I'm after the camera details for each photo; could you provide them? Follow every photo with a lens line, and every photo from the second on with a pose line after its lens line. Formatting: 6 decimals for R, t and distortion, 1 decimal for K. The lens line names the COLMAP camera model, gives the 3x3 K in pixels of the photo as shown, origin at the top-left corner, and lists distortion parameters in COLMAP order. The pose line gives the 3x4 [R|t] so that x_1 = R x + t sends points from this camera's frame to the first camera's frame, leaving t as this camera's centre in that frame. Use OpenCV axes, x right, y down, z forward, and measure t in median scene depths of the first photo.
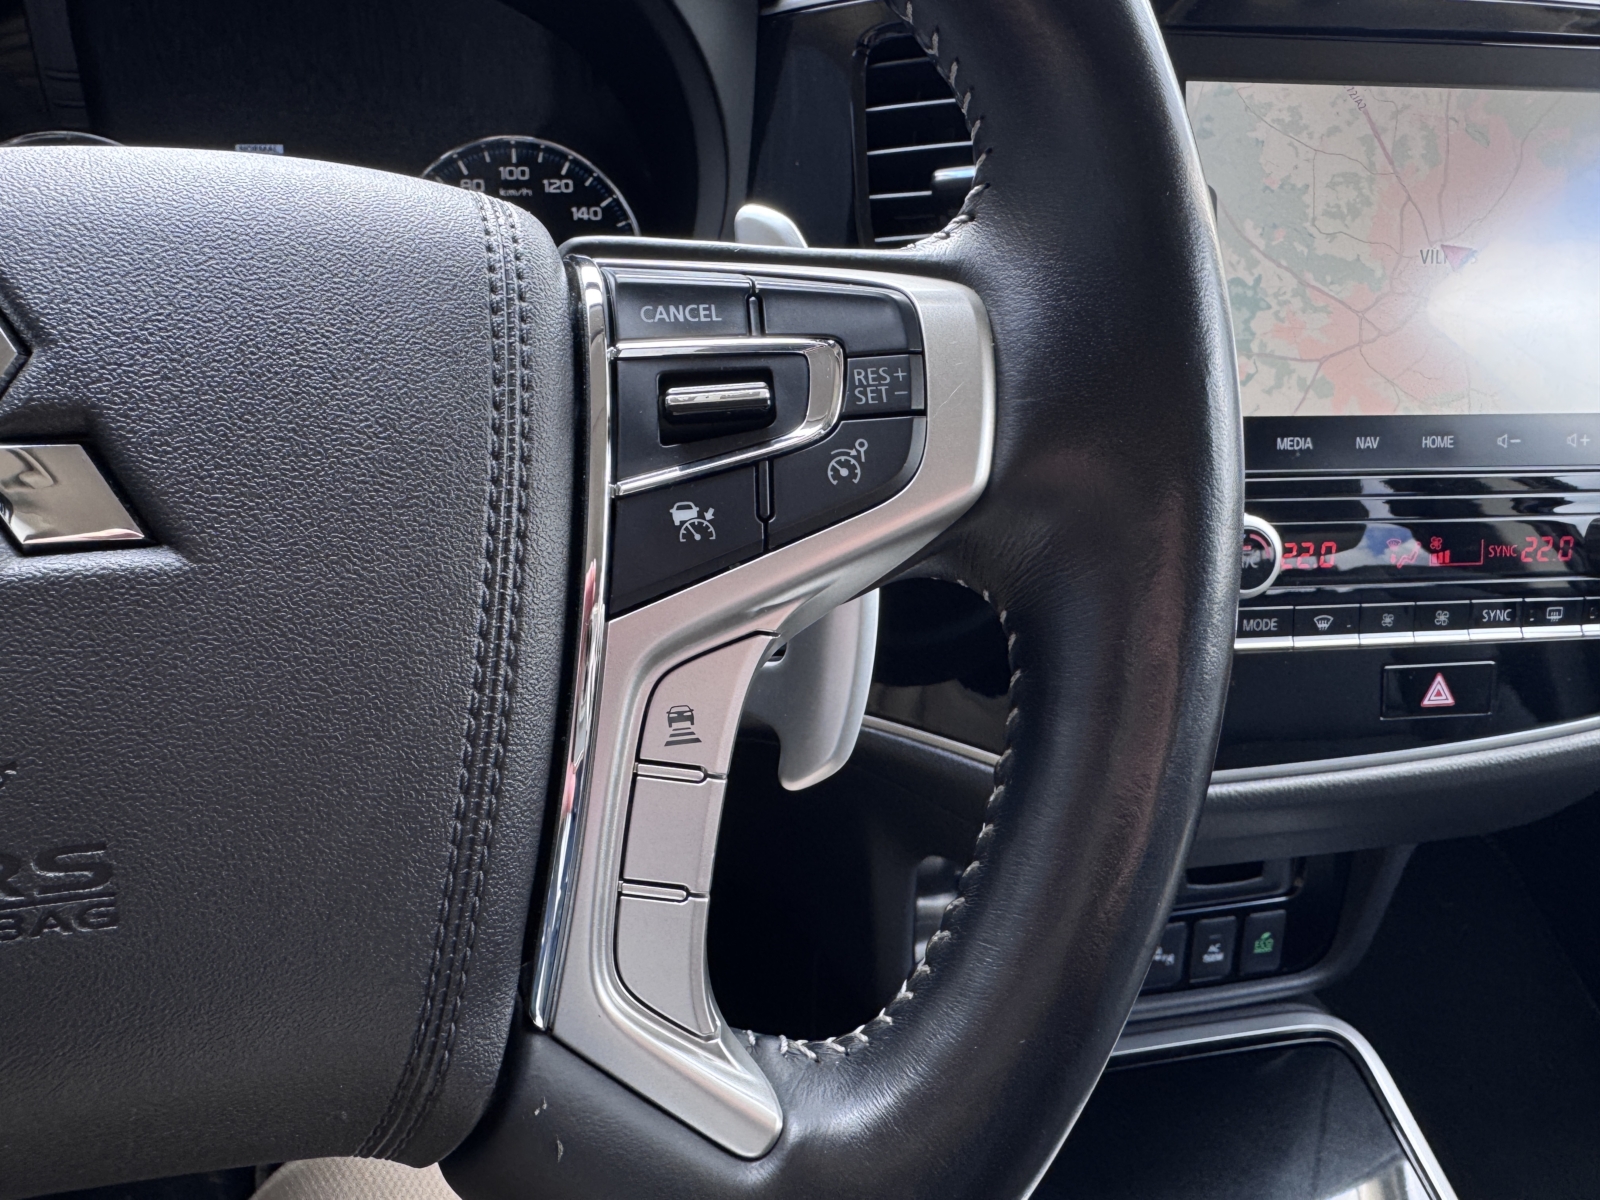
lens RADIAL K [[1123.7, 0, 717.6], [0, 1123.7, 593.6], [0, 0, 1]] dist [0.000642, -0.005985]
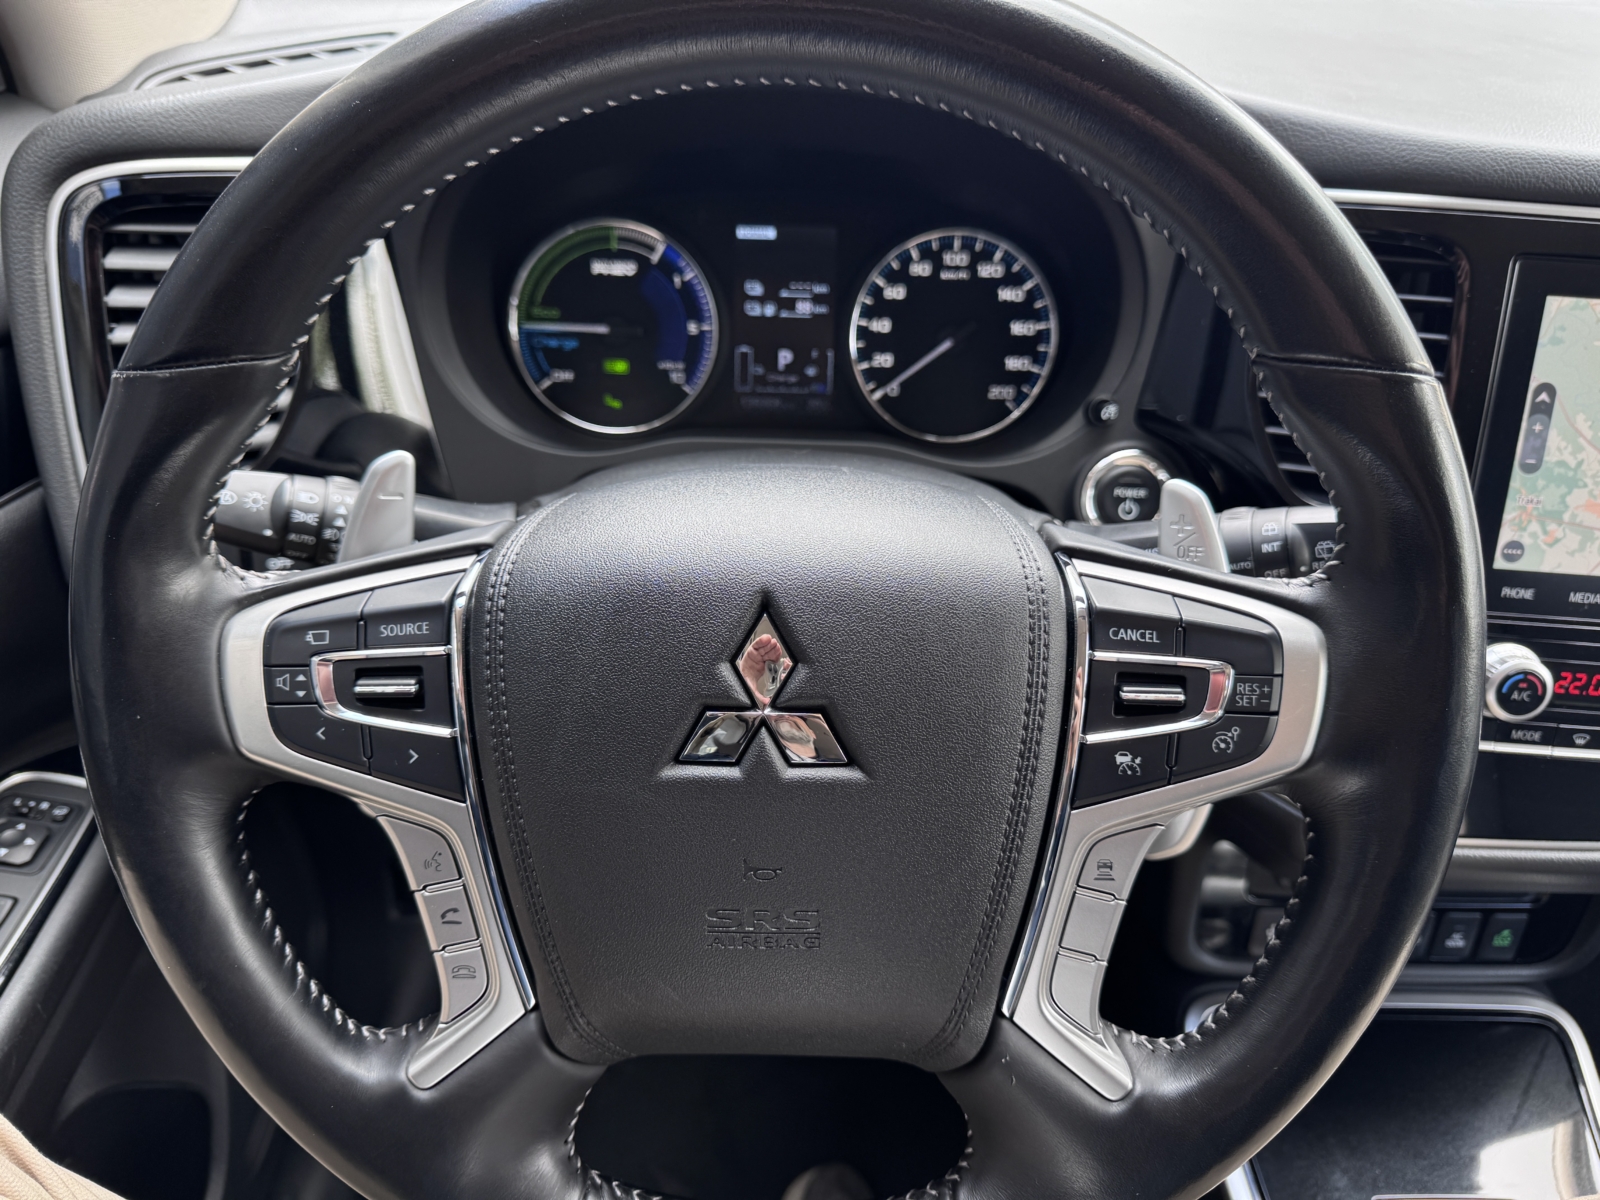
lens RADIAL K [[1144.8, 0, 829.3], [0, 1144.8, 614.0], [0, 0, 1]] dist [0.000952, -0.009690]
pose [[0.982039, 0.117350, -0.147742, -0.113575], [-0.090388, 0.979950, 0.177559, -0.265738], [0.165616, -0.161015, 0.972957, -0.361513]]
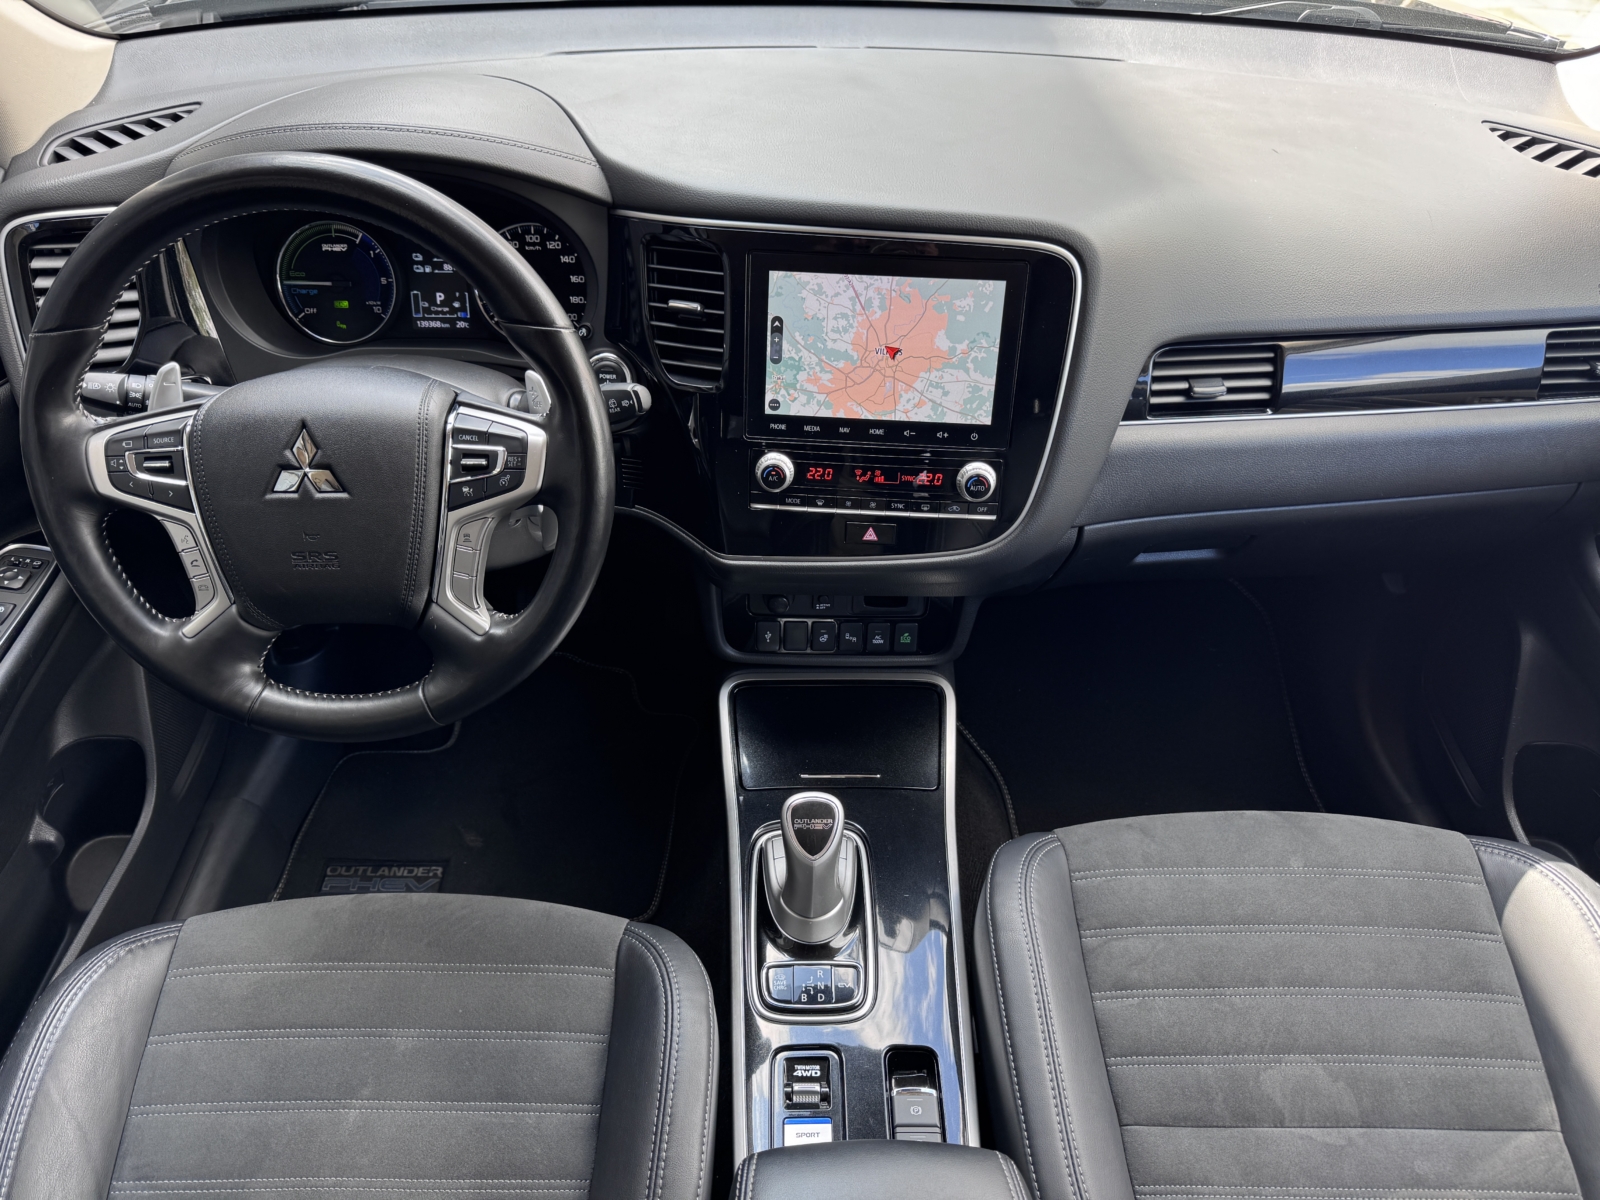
lens RADIAL K [[1093.8, 0, 800.0], [0, 1093.8, 600.0], [0, 0, 1]] dist [0.103613, -0.123757]
pose [[0.982730, 0.115839, -0.144298, 0.876486], [-0.072717, 0.958835, 0.274496, -0.426823], [0.170156, -0.259263, 0.950700, -1.345106]]
